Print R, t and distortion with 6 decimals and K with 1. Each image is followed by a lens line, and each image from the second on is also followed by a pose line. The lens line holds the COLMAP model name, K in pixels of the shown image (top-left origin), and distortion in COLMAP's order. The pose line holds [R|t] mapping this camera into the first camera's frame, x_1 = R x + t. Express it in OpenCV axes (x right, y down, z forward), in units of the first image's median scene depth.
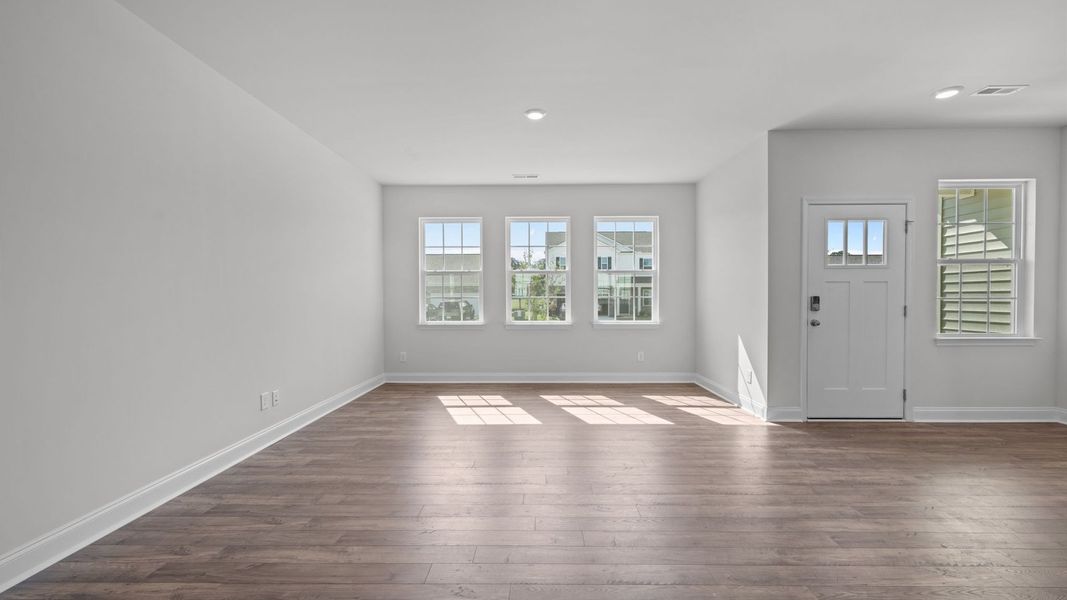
lens RADIAL K [[426.8, 0, 529.4], [0, 426.8, 301.7], [0, 0, 1]] dist [-0.005368, 0.001119]
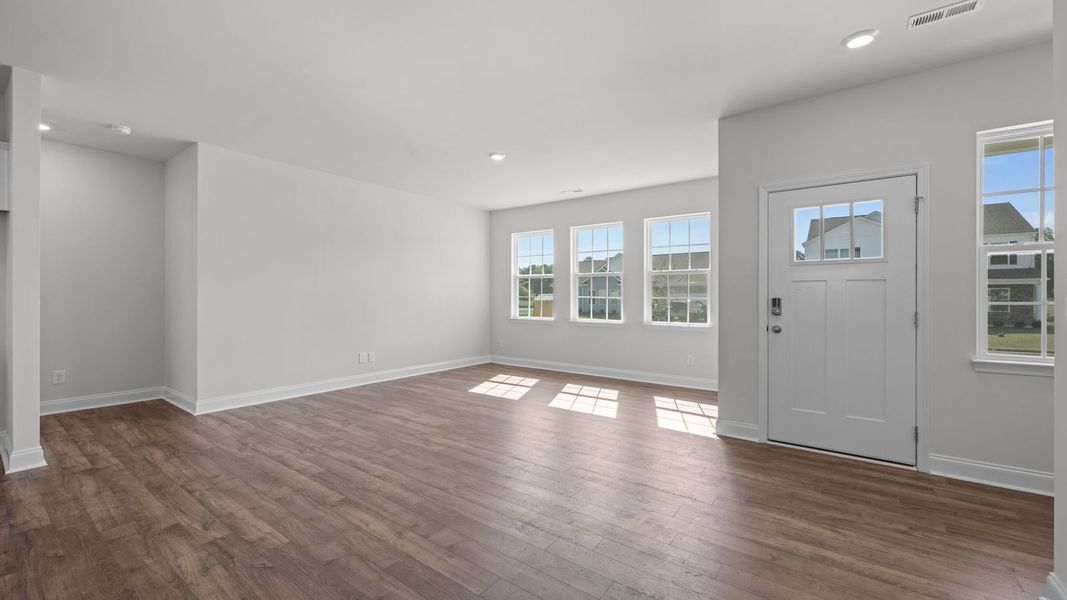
lens RADIAL K [[426.8, 0, 527.4], [0, 426.8, 296.1], [0, 0, 1]] dist [-0.005368, 0.001119]
pose [[0.811594, 0.004638, -0.584203, 0.763771], [-0.012568, 0.999876, -0.009523, -0.002938], [0.584086, 0.015071, 0.811552, 0.010025]]
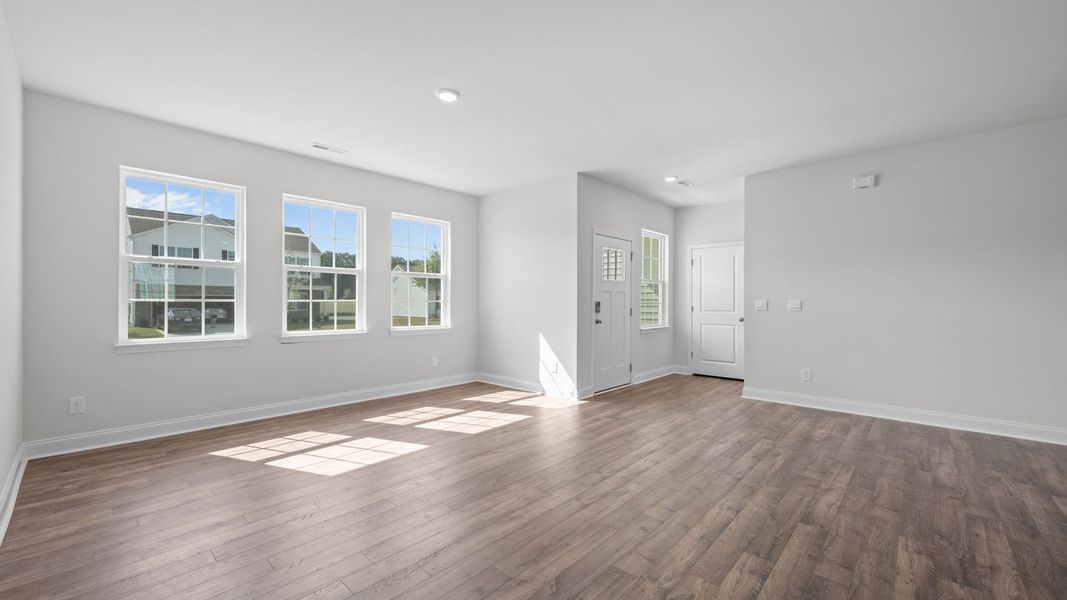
lens RADIAL K [[426.8, 0, 536.6], [0, 426.8, 299.0], [0, 0, 1]] dist [-0.005368, 0.001119]
pose [[0.657257, 0.009089, 0.753612, -0.480164], [0.003201, 0.999885, -0.014851, -0.001872], [-0.753660, 0.012173, 0.657152, 0.253367]]
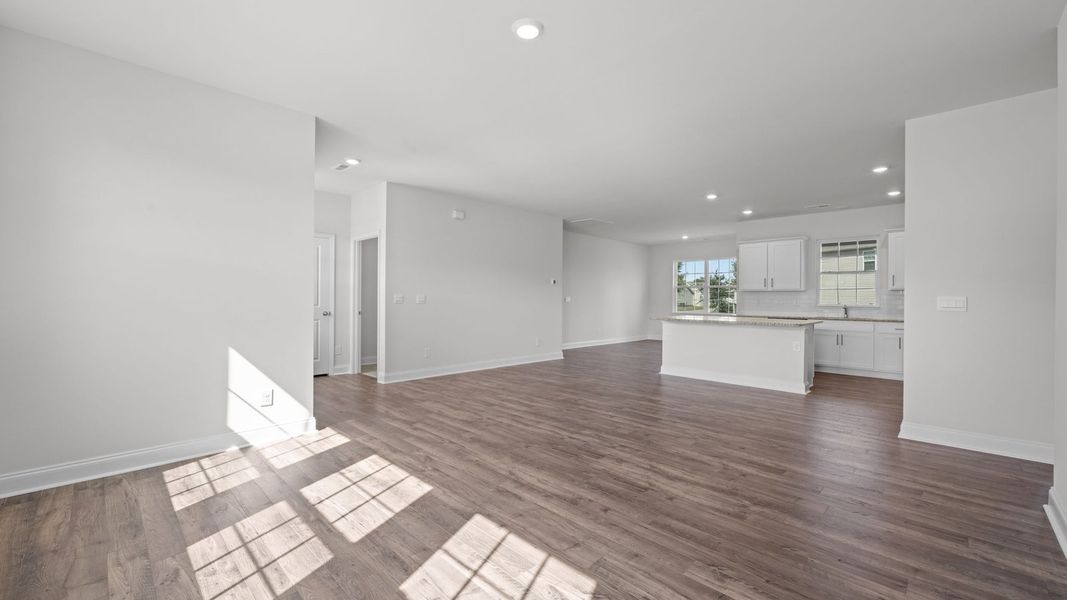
lens RADIAL K [[426.8, 0, 534.0], [0, 426.8, 297.8], [0, 0, 1]] dist [-0.005368, 0.001119]
pose [[-0.734723, -0.003315, 0.678359, -0.412977], [0.001220, 0.999980, 0.006208, -0.013248], [-0.678366, 0.005389, -0.734704, 1.353974]]
